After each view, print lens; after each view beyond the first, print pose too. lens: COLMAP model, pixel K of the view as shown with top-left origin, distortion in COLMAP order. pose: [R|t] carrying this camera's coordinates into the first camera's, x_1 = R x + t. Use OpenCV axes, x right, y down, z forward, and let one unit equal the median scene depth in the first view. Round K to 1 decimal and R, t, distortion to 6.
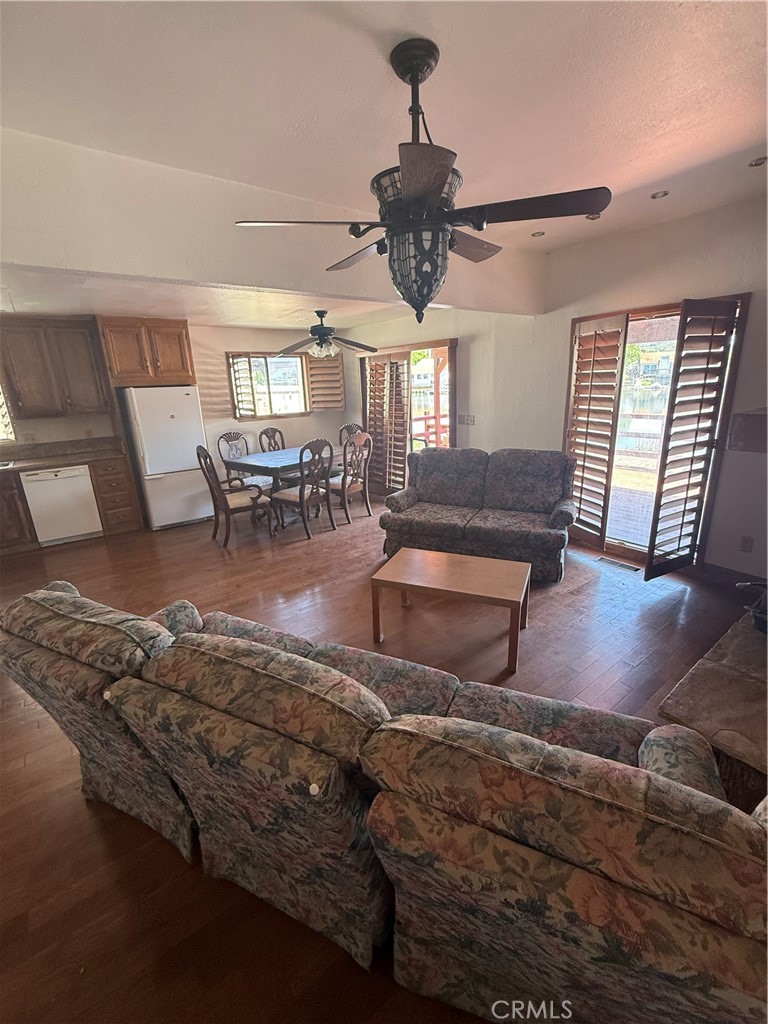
lens RADIAL K [[442.1, 0, 385.5], [0, 442.1, 513.9], [0, 0, 1]] dist [0.001368, 0.000583]
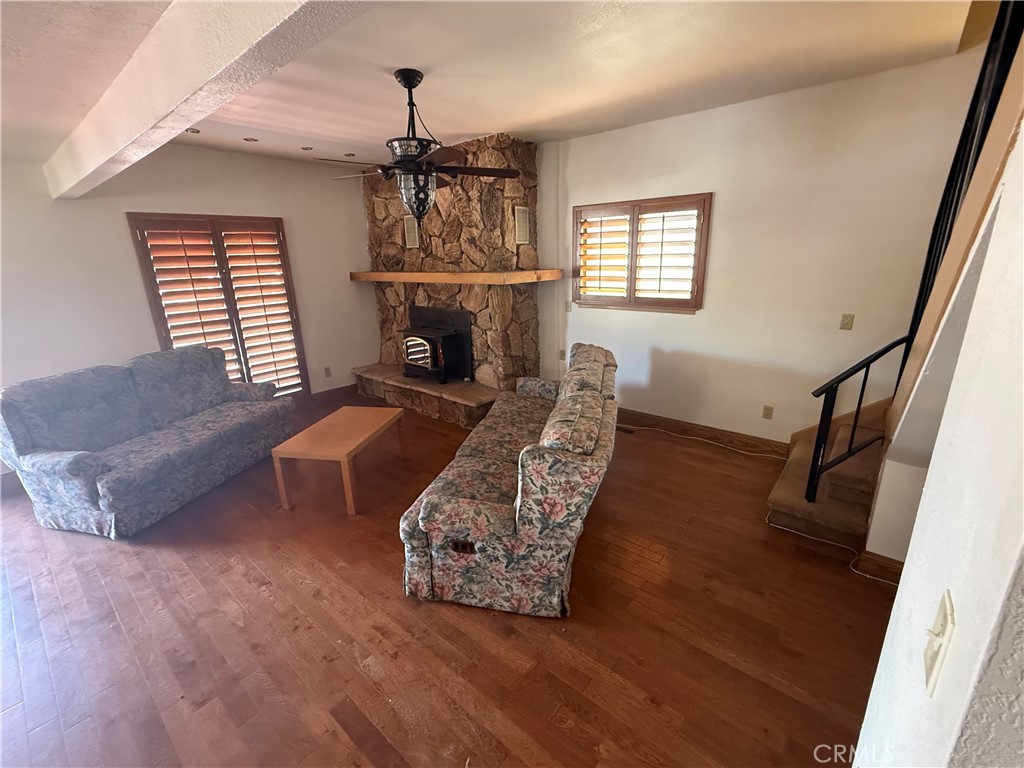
lens RADIAL K [[442.1, 0, 512.0], [0, 442.1, 384.0], [0, 0, 1]] dist [0.001368, 0.000583]
pose [[-0.205162, -0.240916, 0.948614, -0.694647], [0.319960, 0.899466, 0.297634, -0.122986], [-0.924951, 0.364582, -0.107453, 0.448317]]
